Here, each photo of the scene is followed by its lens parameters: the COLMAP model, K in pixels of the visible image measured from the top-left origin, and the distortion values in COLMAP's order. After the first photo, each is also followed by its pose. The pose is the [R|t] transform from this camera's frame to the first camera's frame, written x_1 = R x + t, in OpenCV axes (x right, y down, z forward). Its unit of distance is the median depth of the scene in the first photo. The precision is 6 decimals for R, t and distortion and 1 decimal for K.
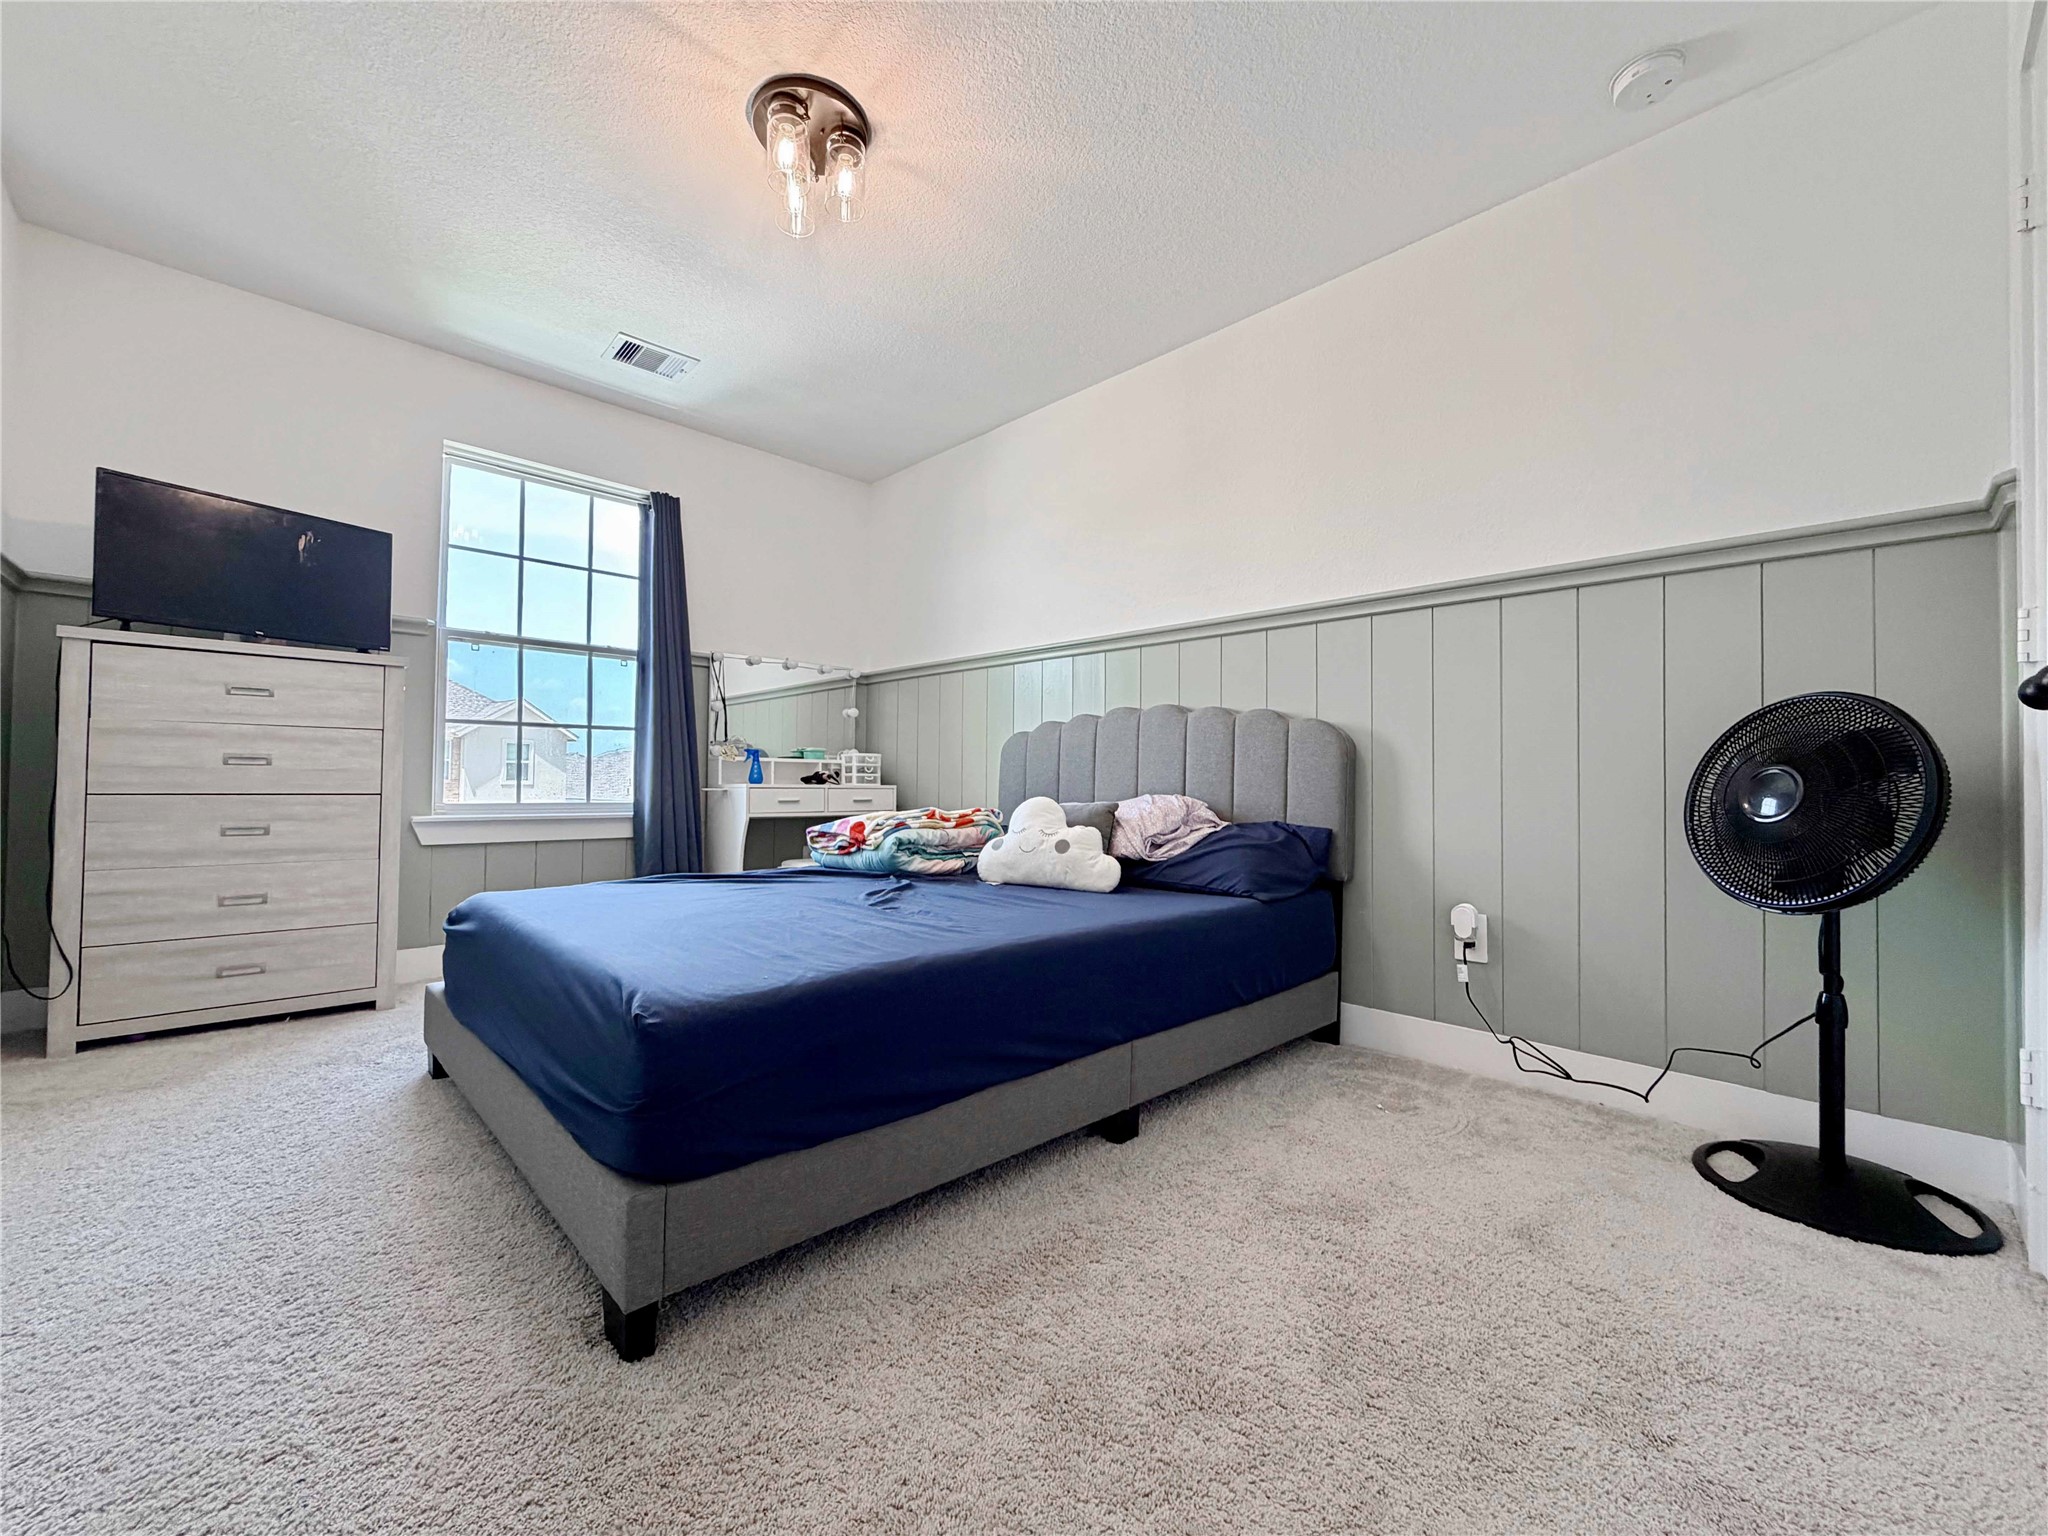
lens RADIAL K [[829.8, 0, 1032.2], [0, 829.8, 773.1], [0, 0, 1]] dist [-0.003051, 0.001229]
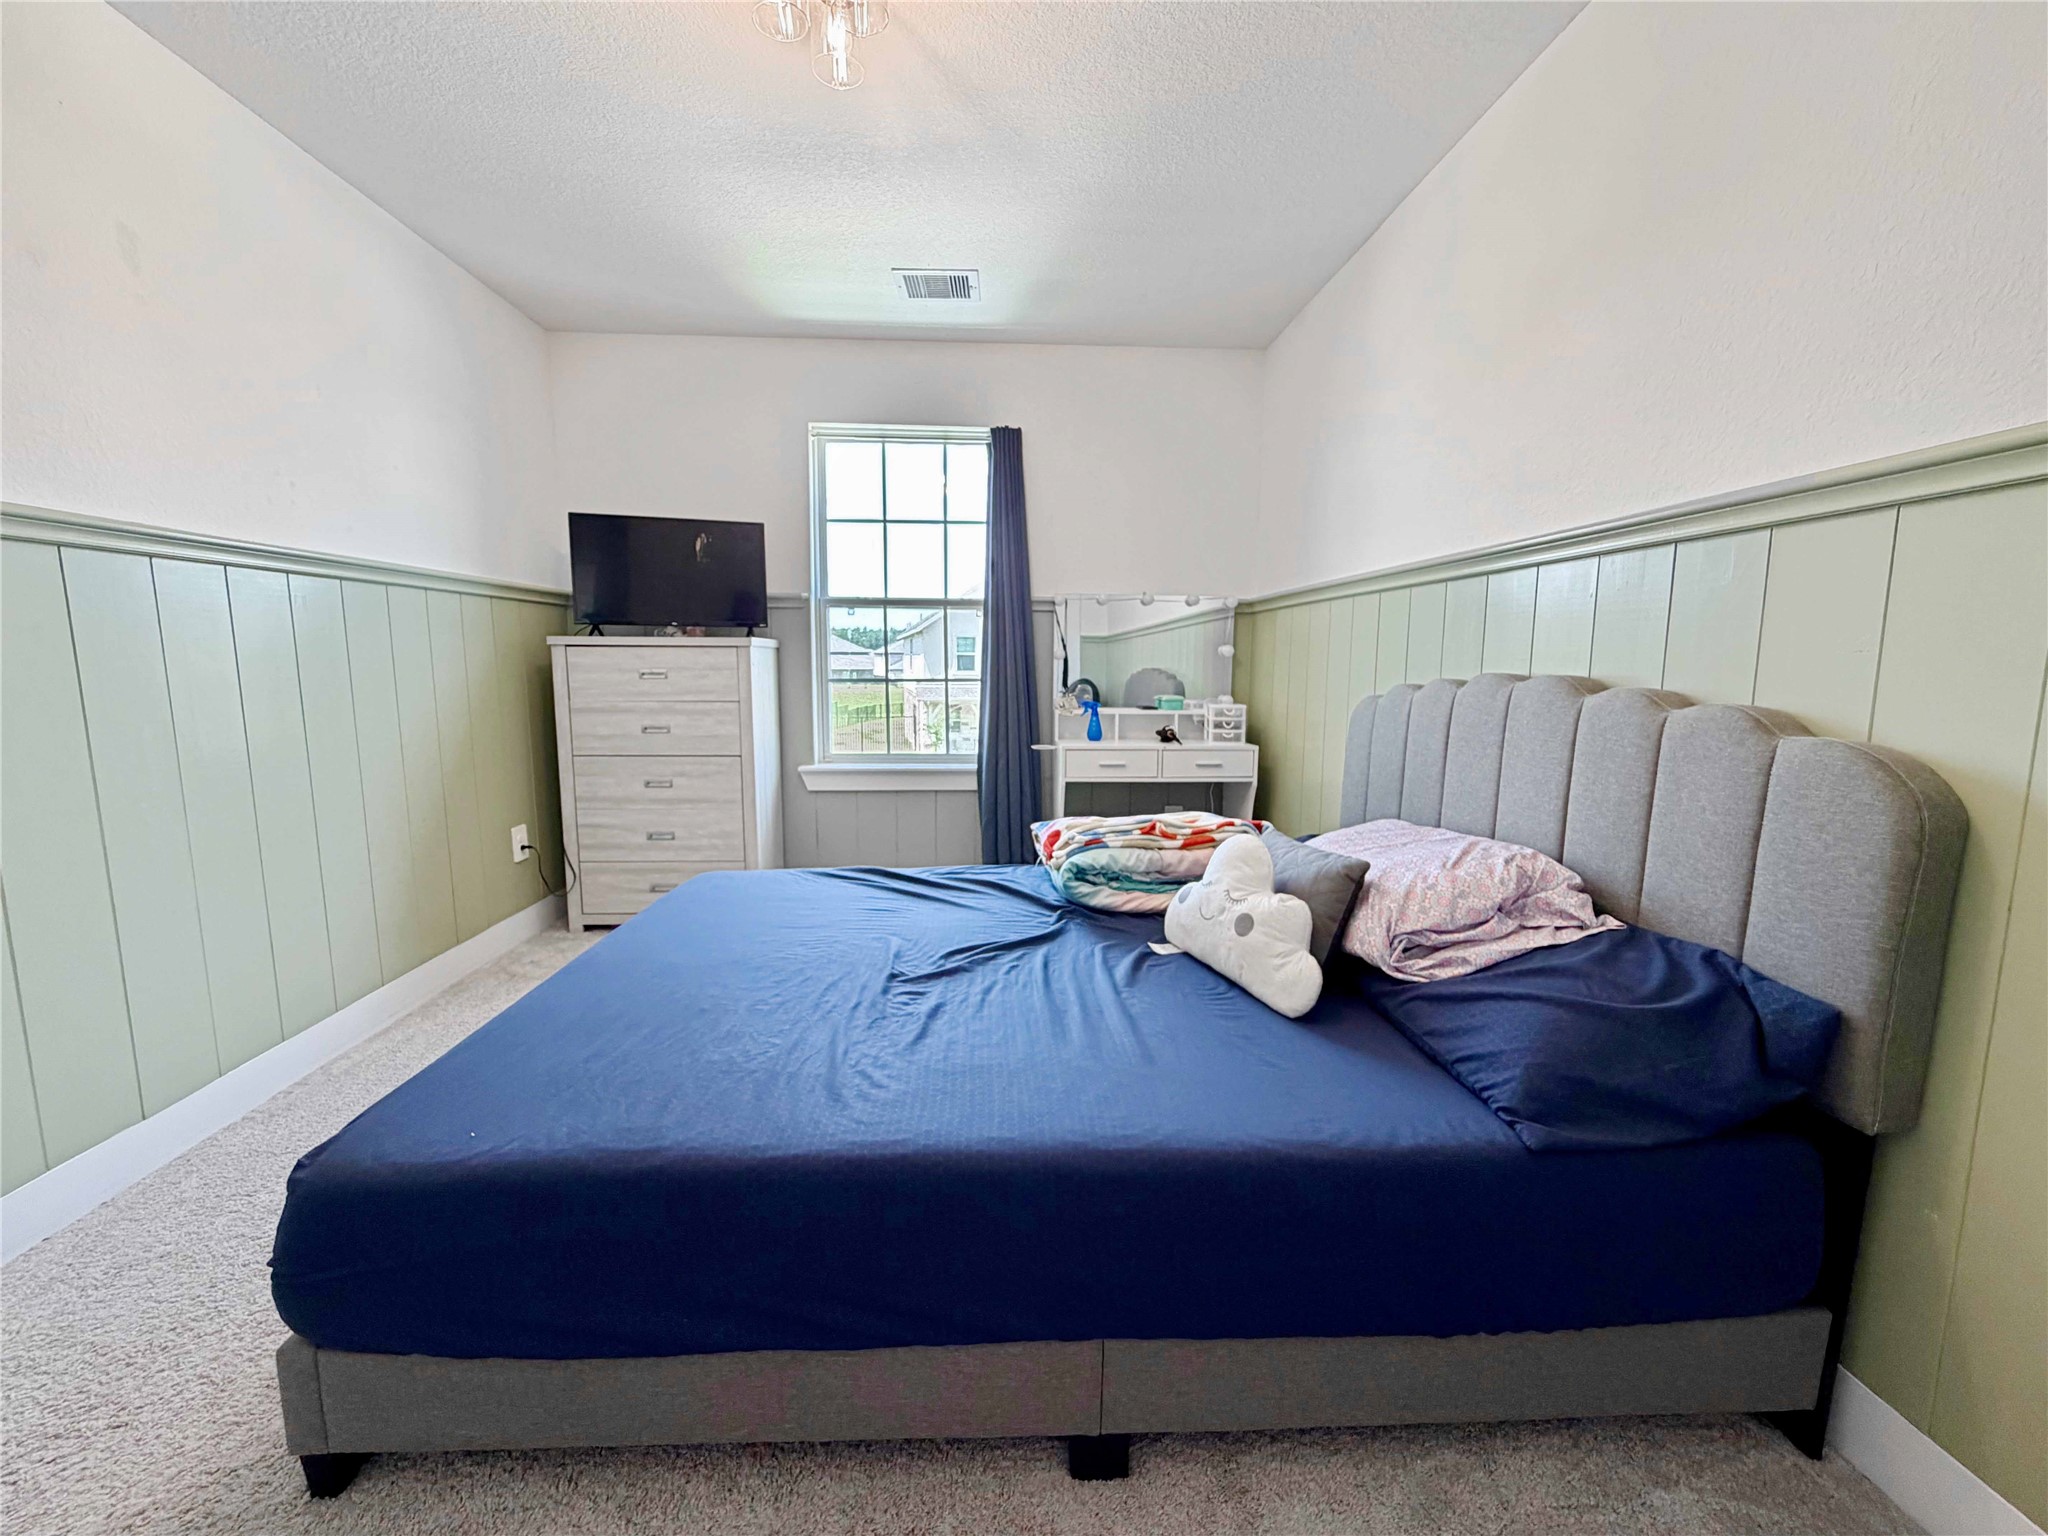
lens RADIAL K [[829.8, 0, 1028.2], [0, 829.8, 766.6], [0, 0, 1]] dist [-0.003051, 0.001229]
pose [[0.744578, 0.080975, -0.662606, 0.300341], [0.010389, 0.991089, 0.132793, -0.110290], [0.667455, -0.105758, 0.737102, 0.389136]]
